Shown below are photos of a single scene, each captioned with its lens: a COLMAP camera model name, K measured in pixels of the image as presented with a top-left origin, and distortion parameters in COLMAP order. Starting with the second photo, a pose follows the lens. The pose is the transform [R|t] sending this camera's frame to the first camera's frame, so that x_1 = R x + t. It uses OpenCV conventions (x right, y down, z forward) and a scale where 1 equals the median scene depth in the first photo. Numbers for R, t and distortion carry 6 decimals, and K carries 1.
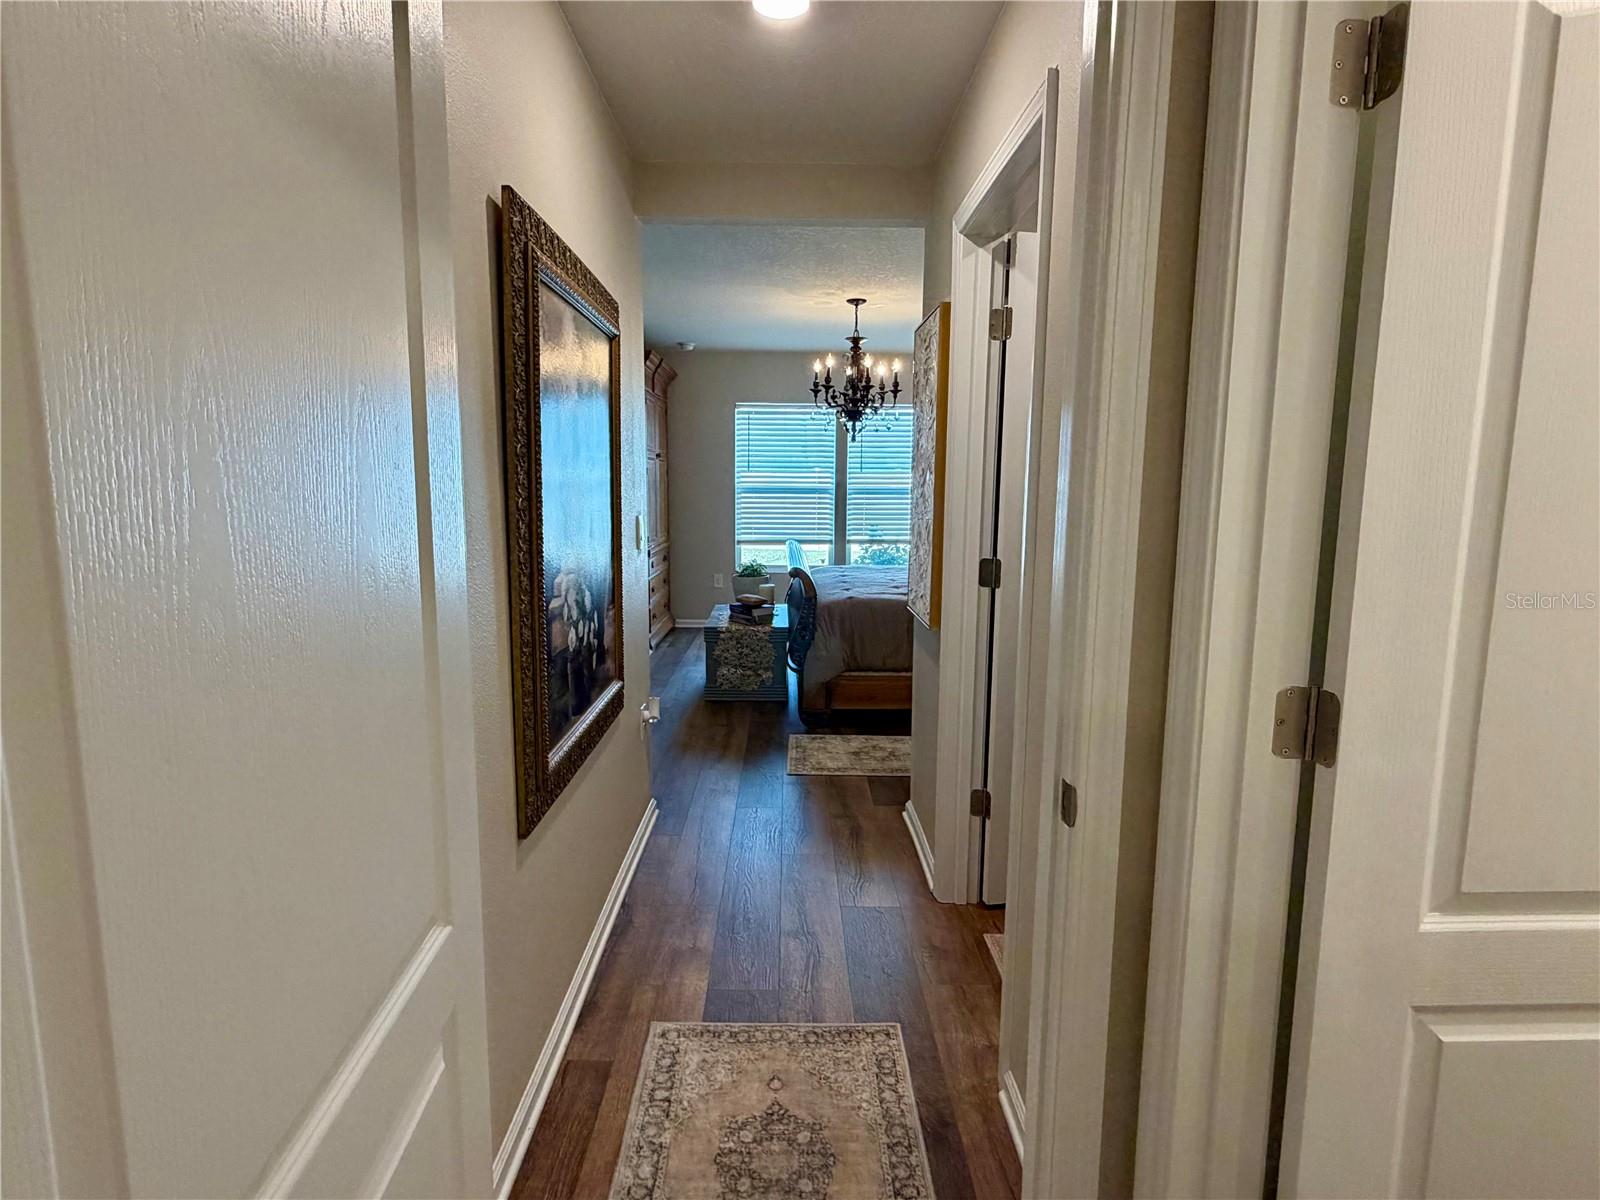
lens RADIAL K [[838.0, 0, 798.9], [0, 838.0, 585.2], [0, 0, 1]] dist [-0.003207, -0.001827]
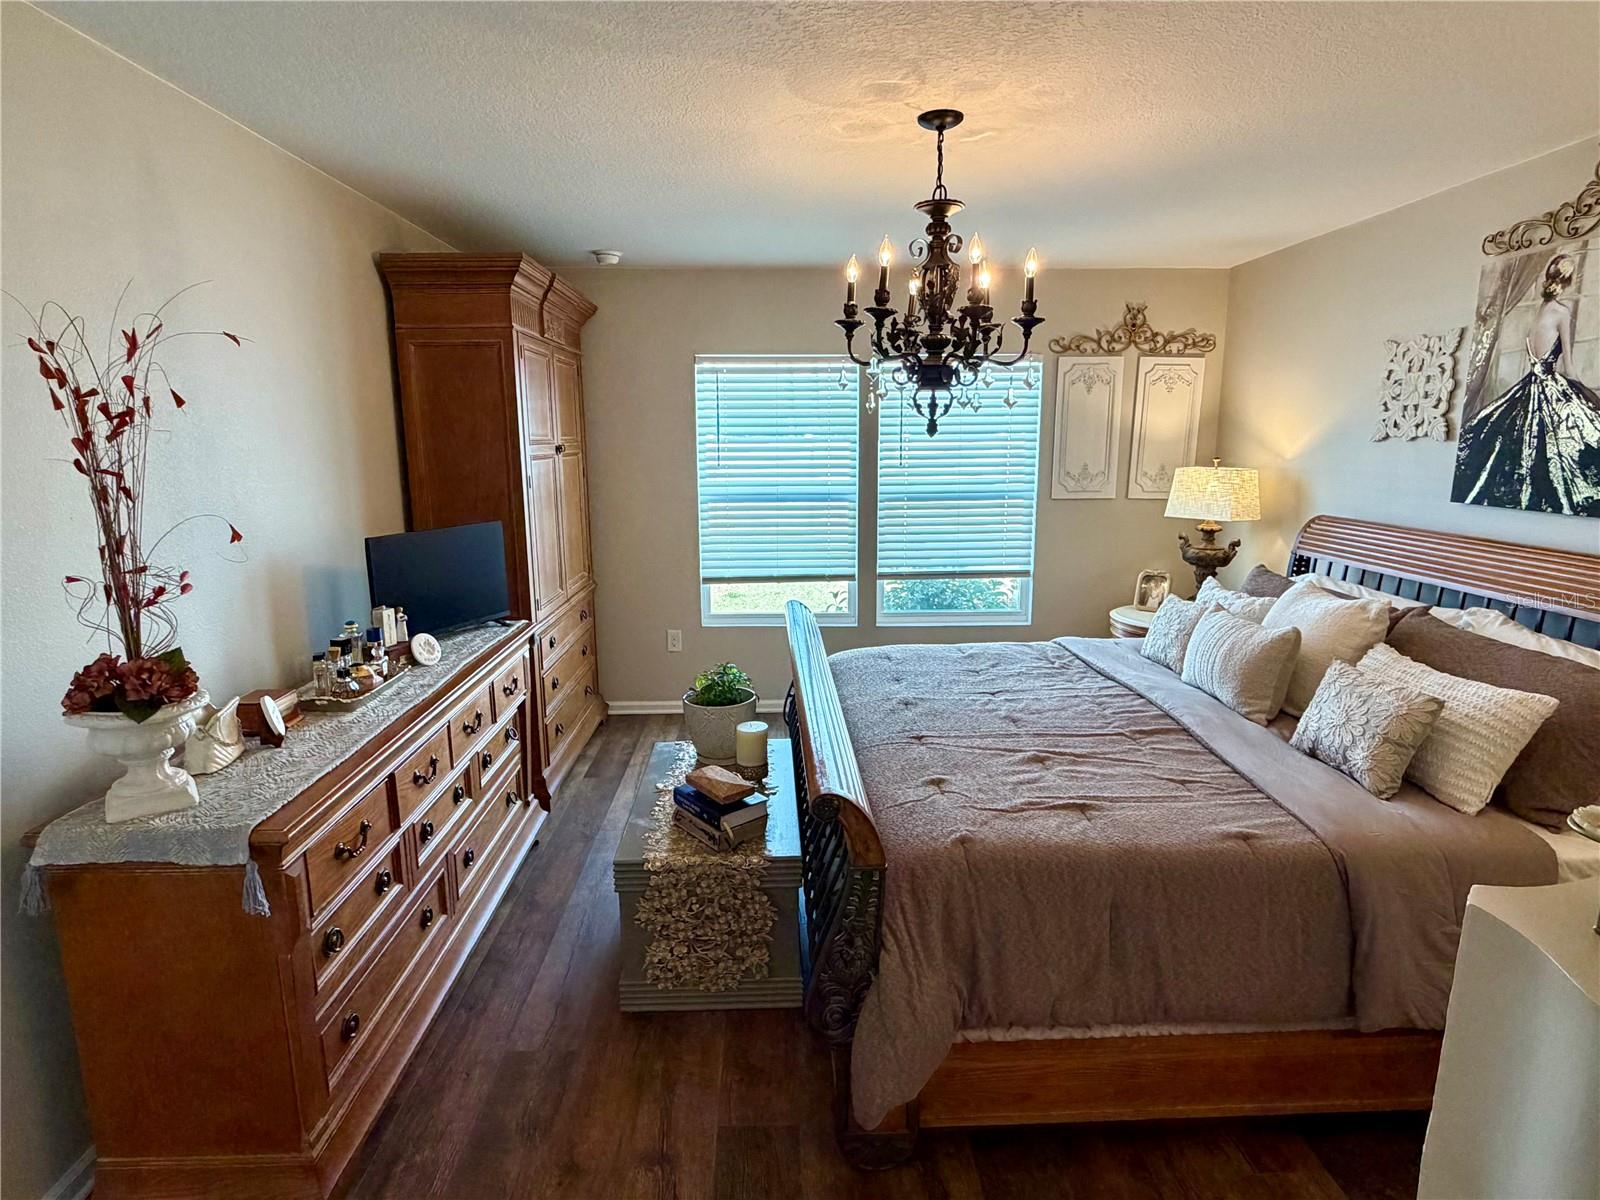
lens RADIAL K [[838.0, 0, 799.7], [0, 838.0, 603.6], [0, 0, 1]] dist [-0.003207, -0.001827]
pose [[0.999684, -0.015811, 0.019526, -0.019518], [0.014400, 0.997417, 0.070371, -0.110493], [-0.020588, -0.070068, 0.997330, 0.528082]]
